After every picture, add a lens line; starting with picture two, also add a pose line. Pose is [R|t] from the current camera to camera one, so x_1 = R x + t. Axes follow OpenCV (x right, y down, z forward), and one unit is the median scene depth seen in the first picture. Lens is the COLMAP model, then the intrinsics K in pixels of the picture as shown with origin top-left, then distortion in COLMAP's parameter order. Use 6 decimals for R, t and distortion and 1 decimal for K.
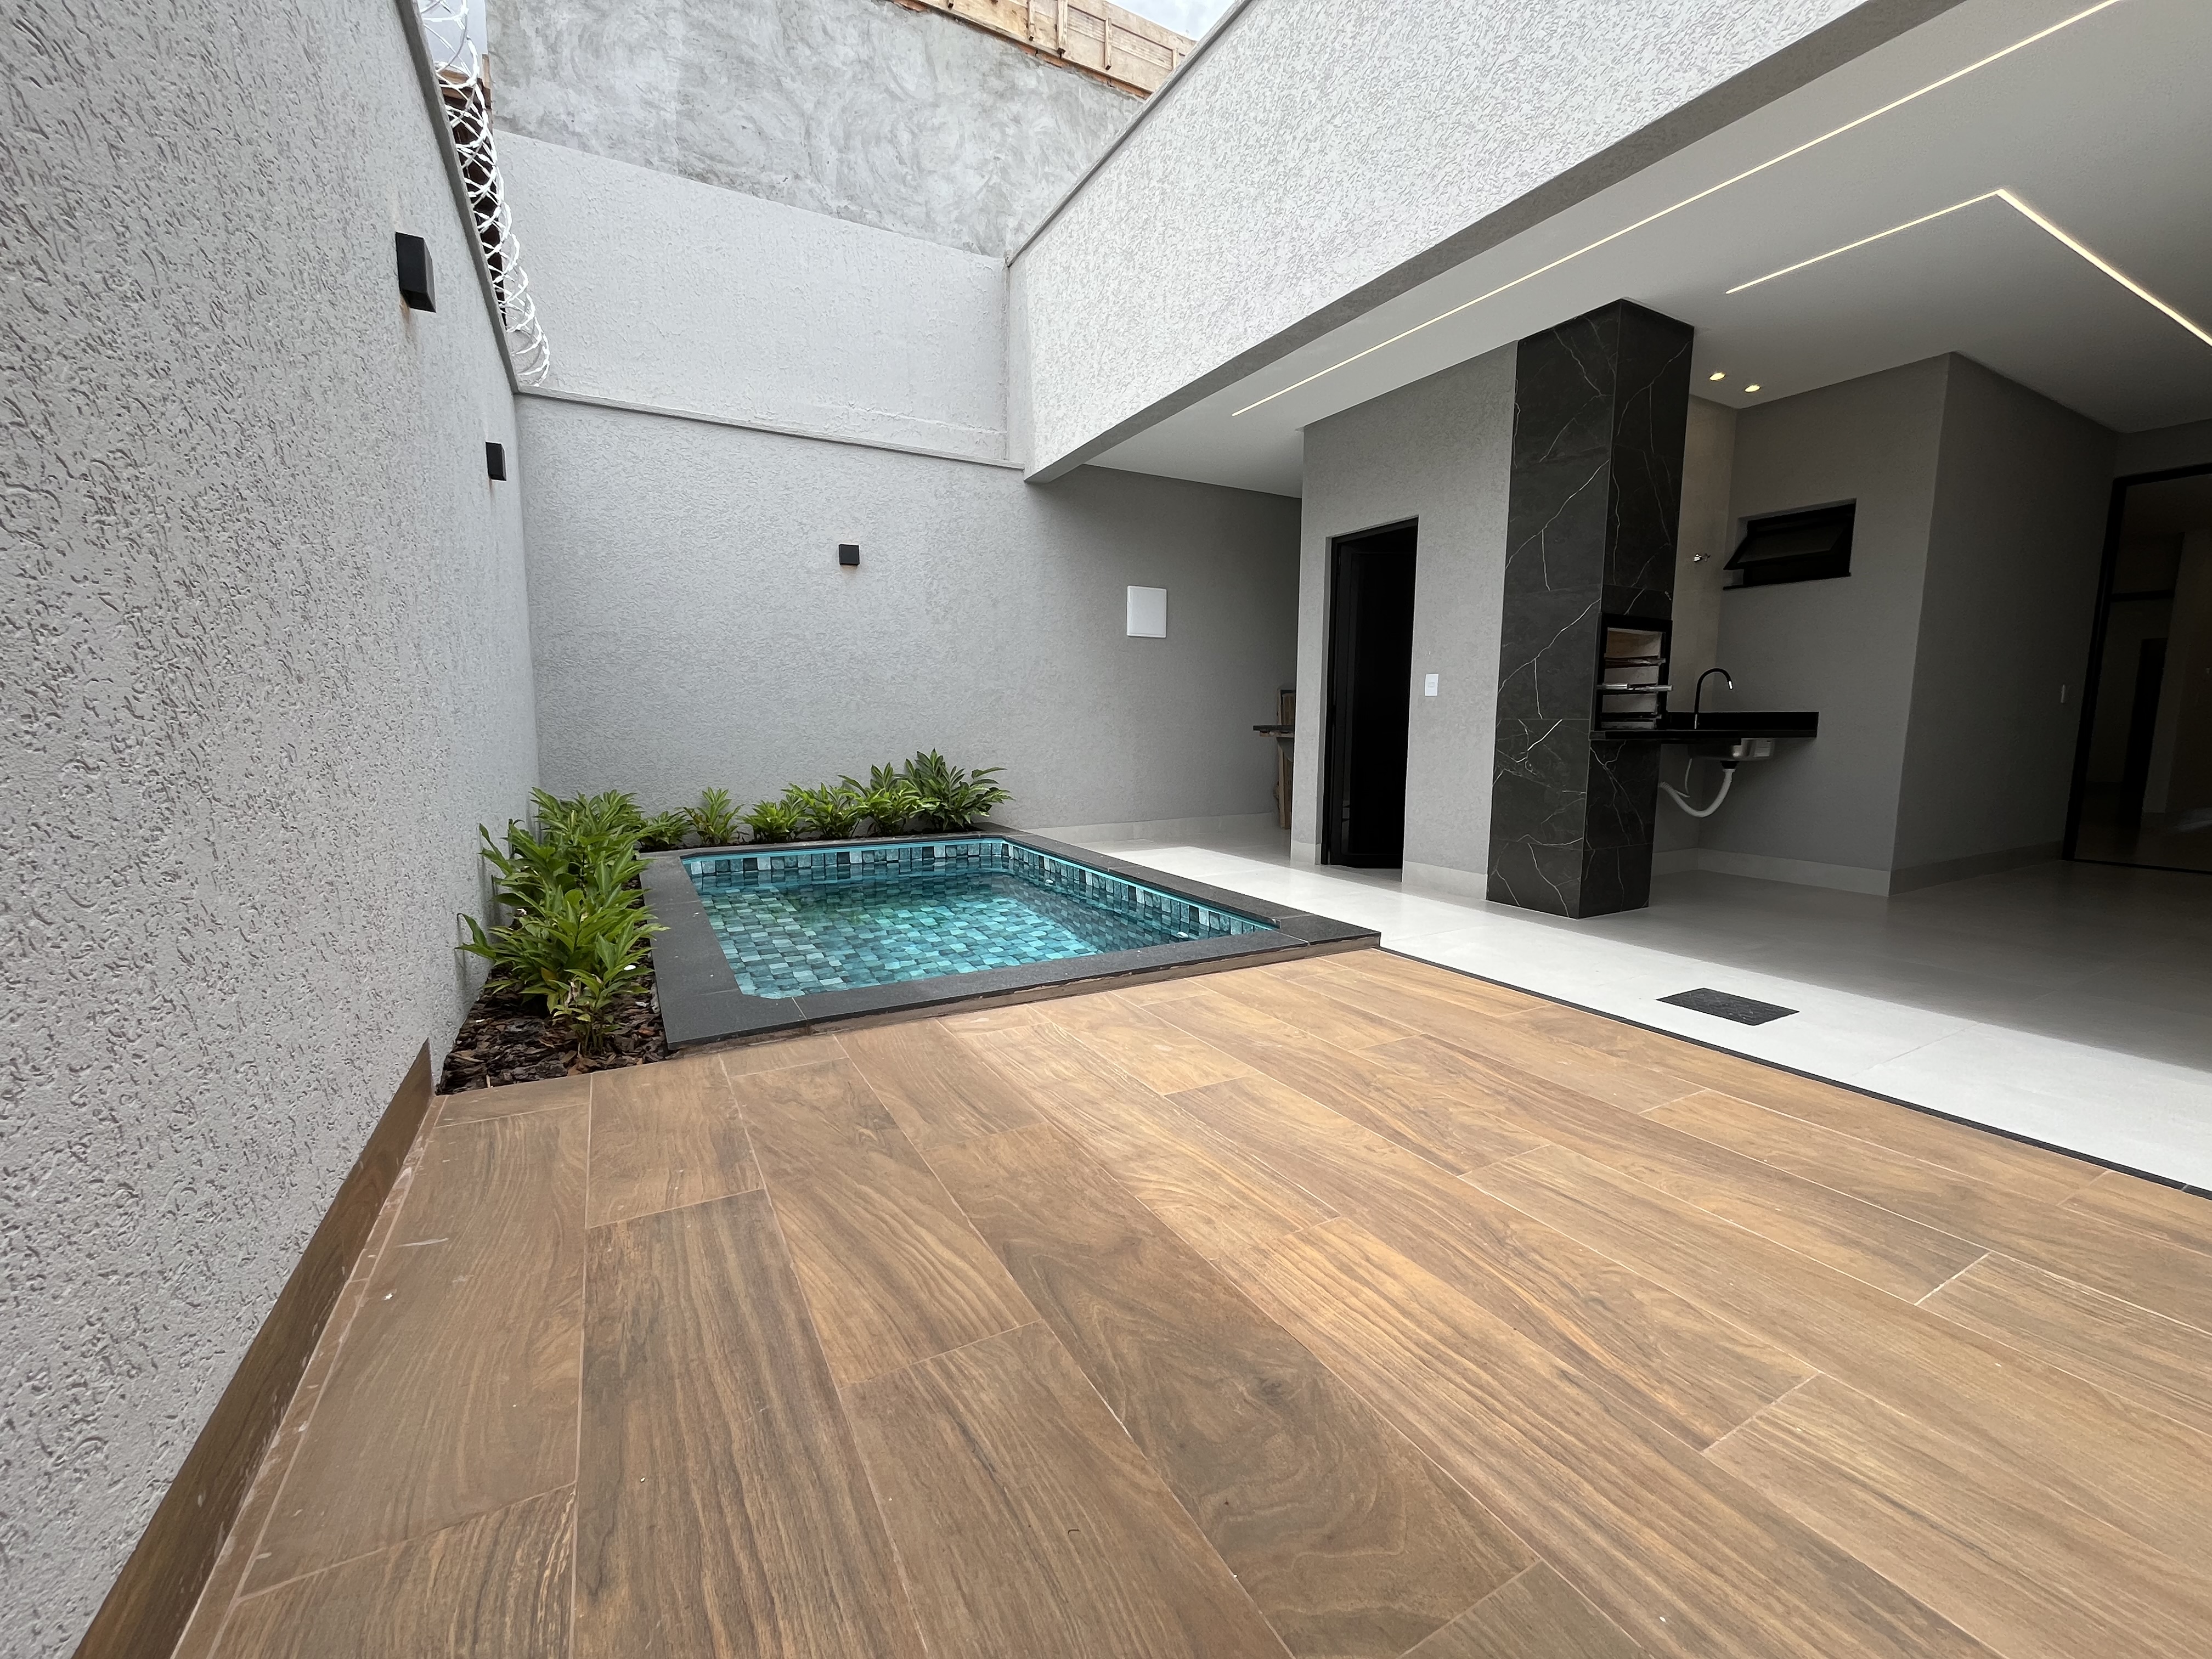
lens RADIAL K [[896.9, 0, 1097.5], [0, 896.9, 829.5], [0, 0, 1]] dist [-0.003185, 0.000745]
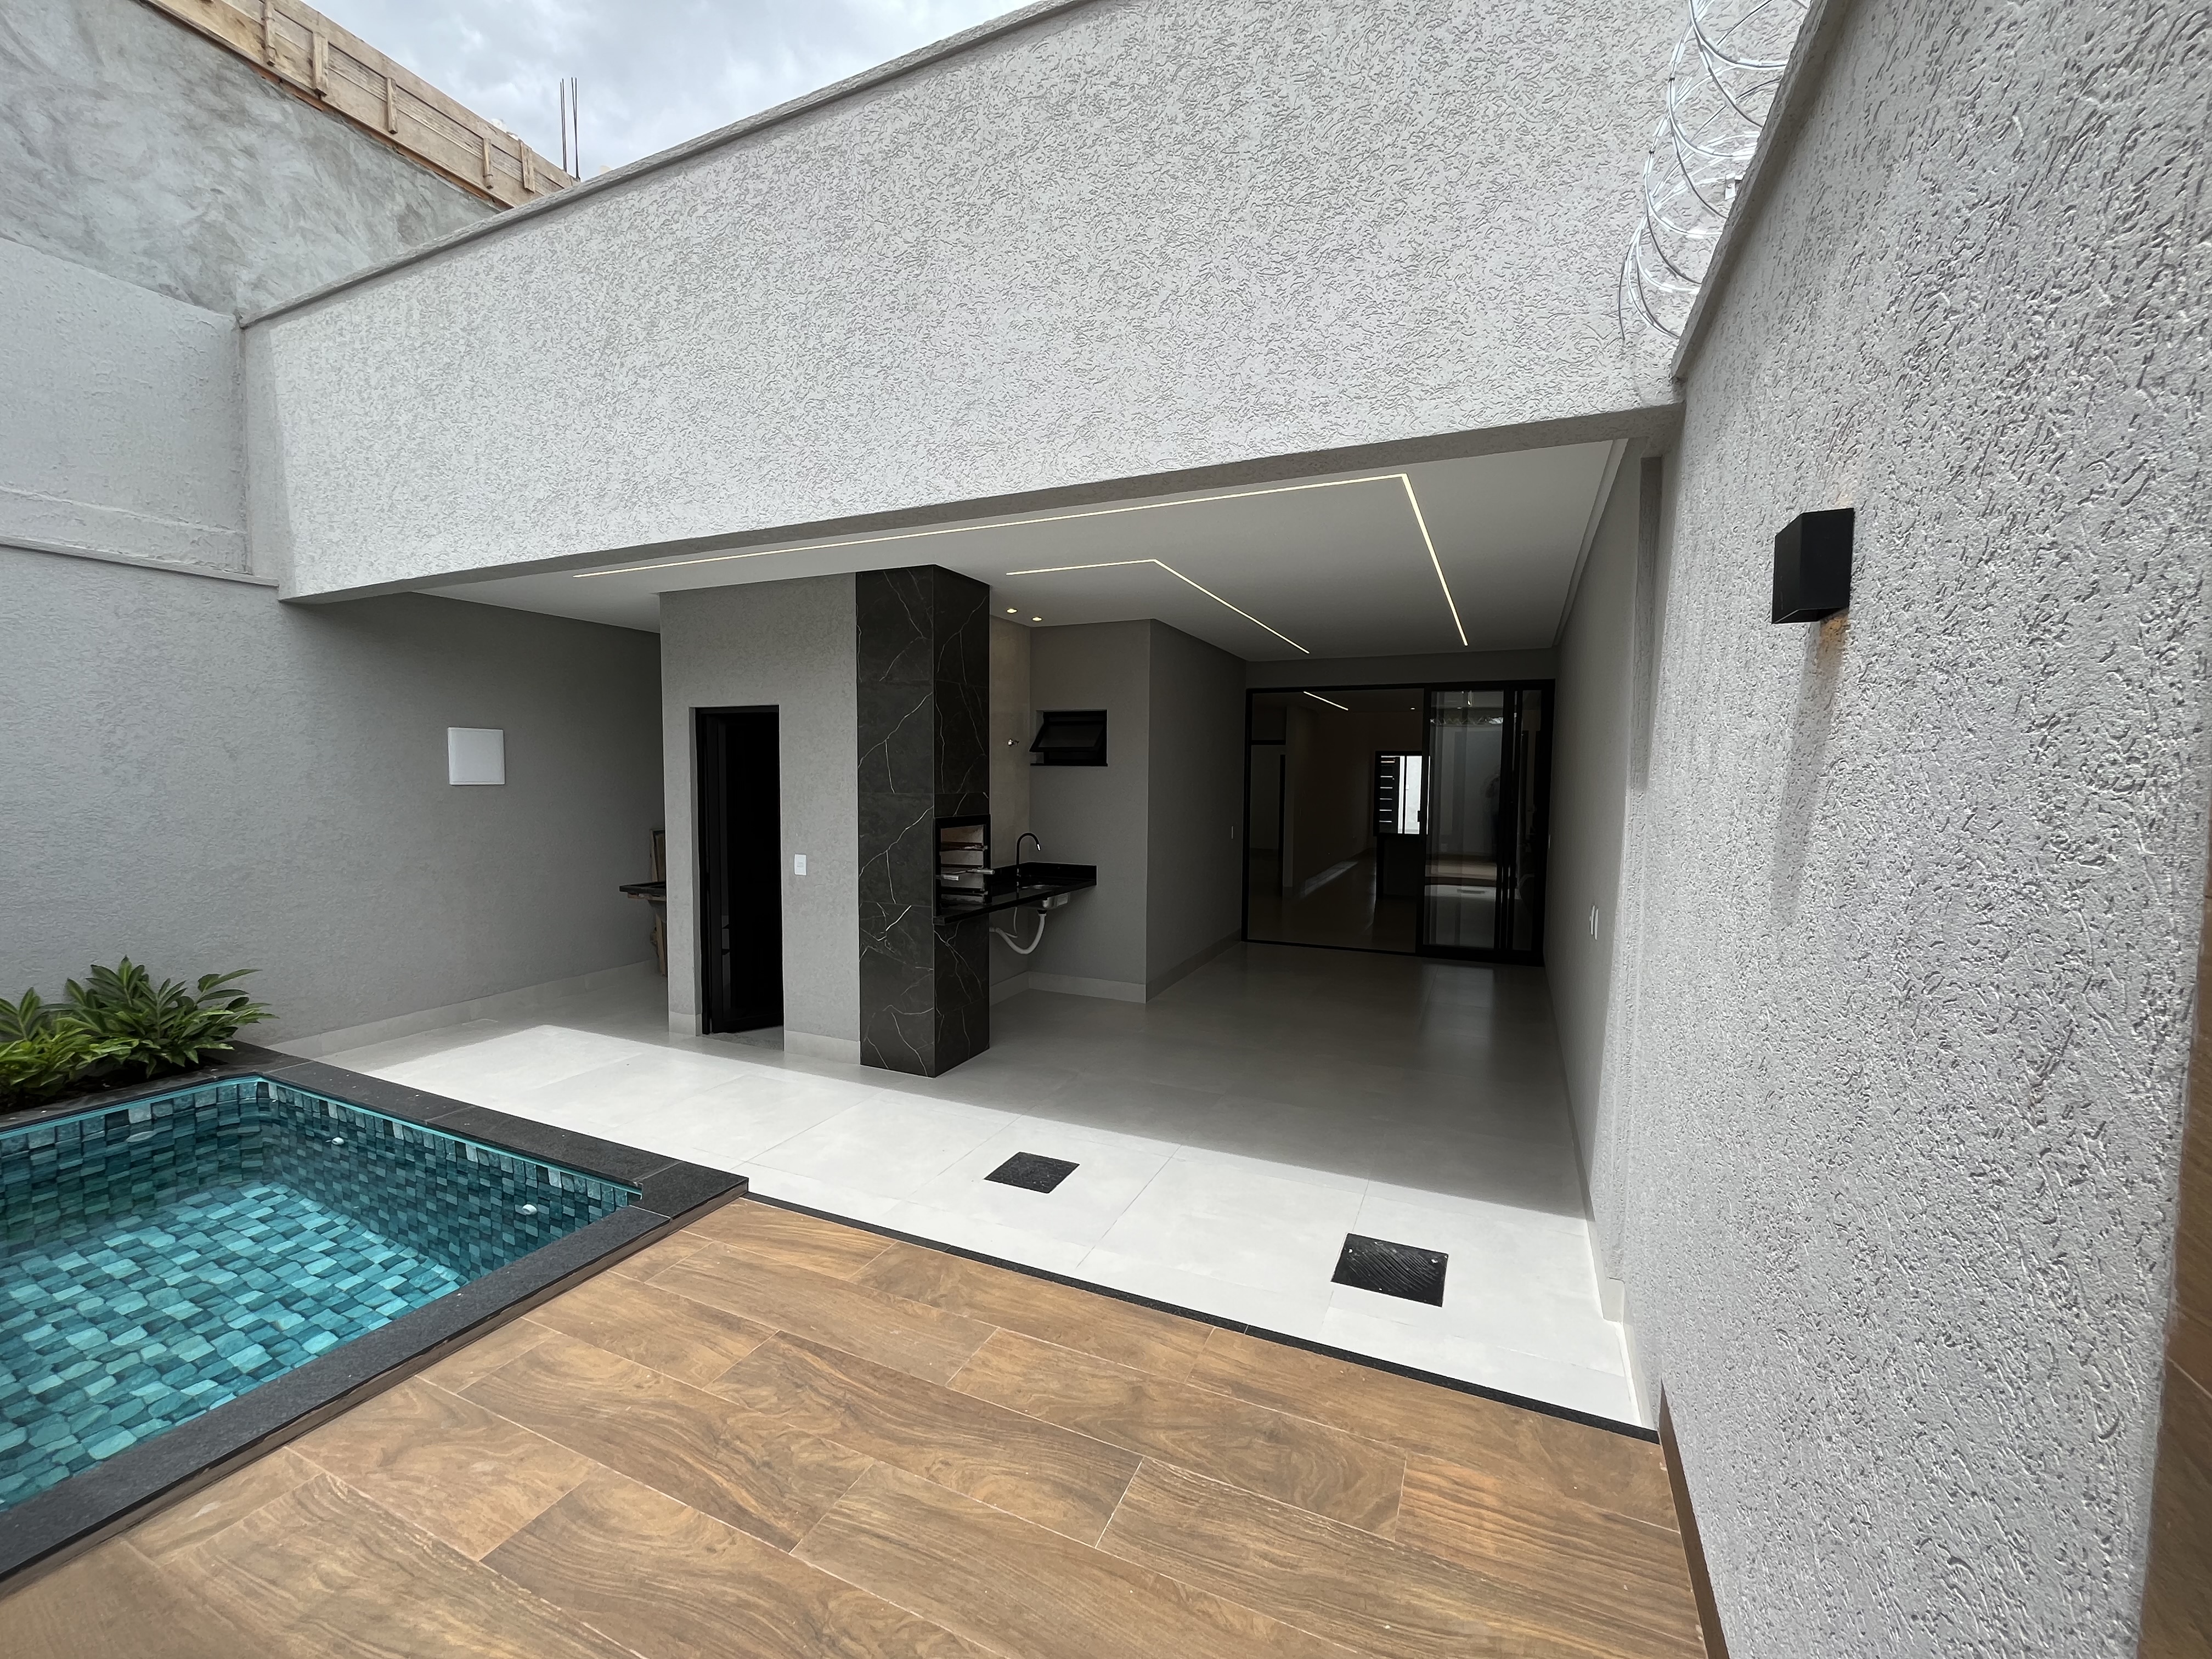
lens RADIAL K [[896.9, 0, 1097.9], [0, 896.9, 826.6], [0, 0, 1]] dist [-0.003185, 0.000745]
pose [[0.801376, -0.035678, 0.597095, 0.027556], [0.069353, 0.997029, -0.033505, -0.169533], [-0.594126, 0.068261, 0.801470, -0.070842]]
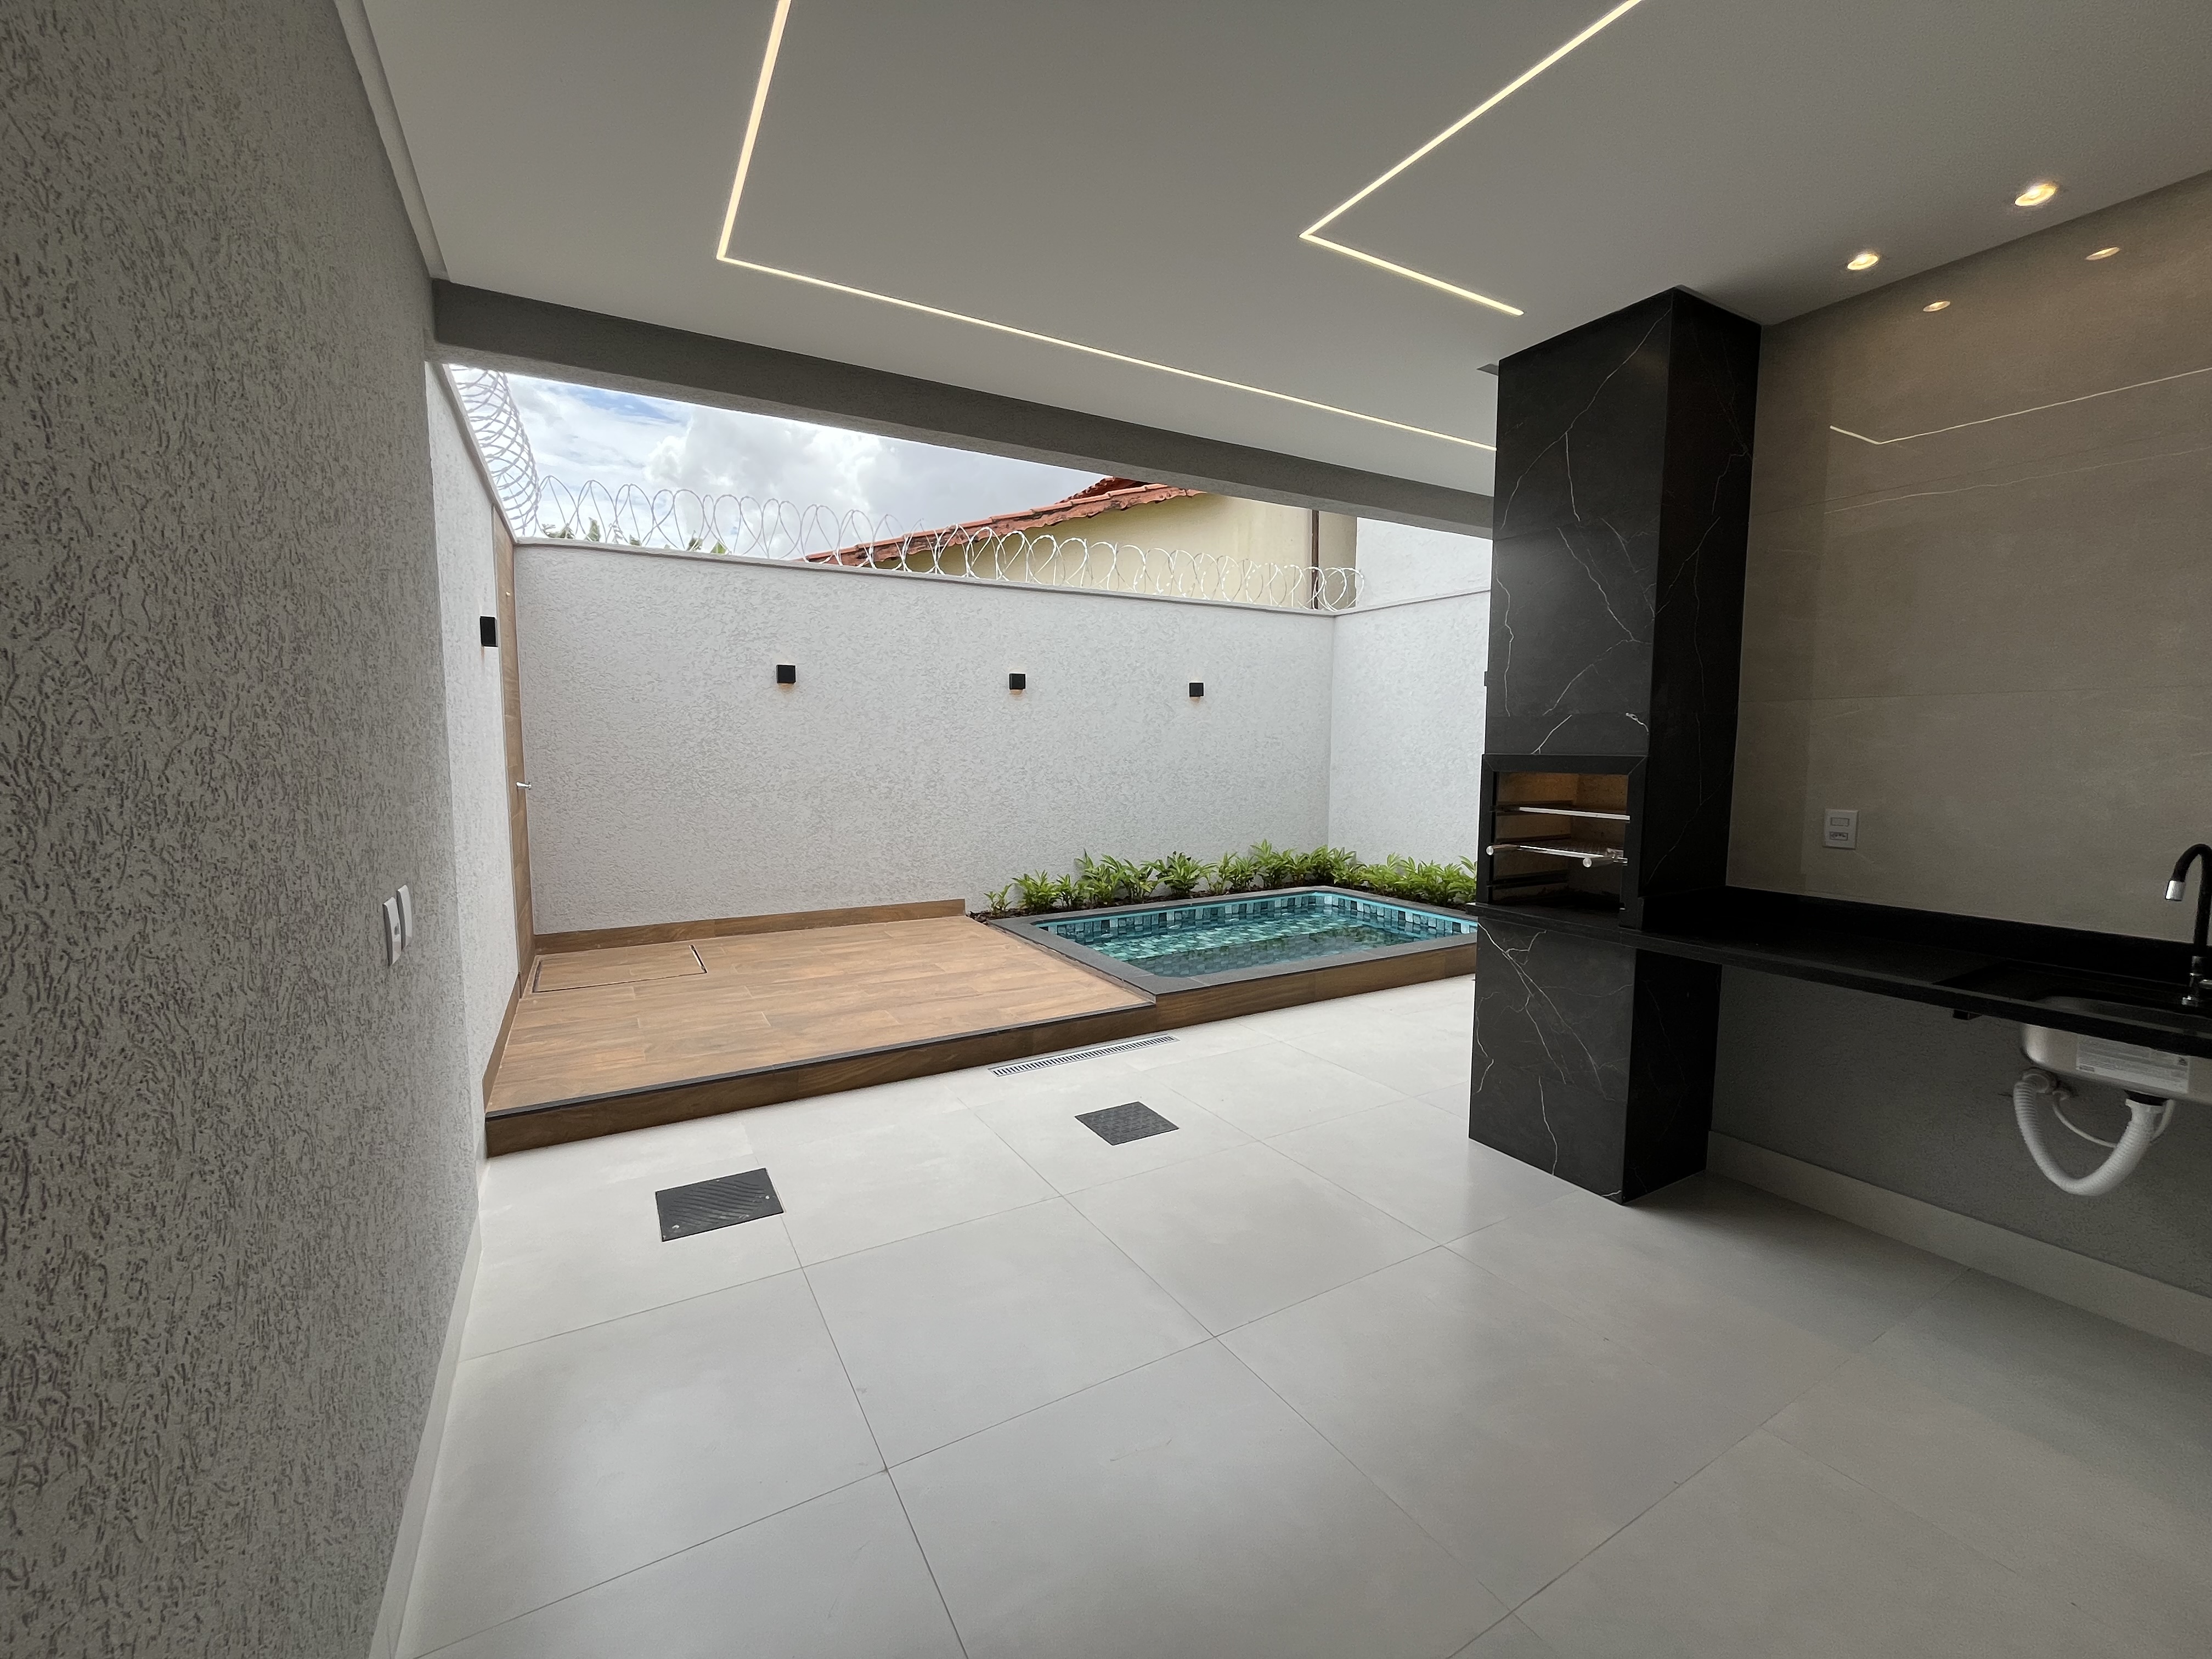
lens RADIAL K [[896.9, 0, 1094.4], [0, 896.9, 837.7], [0, 0, 1]] dist [-0.003185, 0.000745]
pose [[0.006635, 0.097579, -0.995206, 1.291555], [-0.121901, 0.987884, 0.096048, -0.194667], [0.992520, 0.120679, 0.018449, 0.632919]]
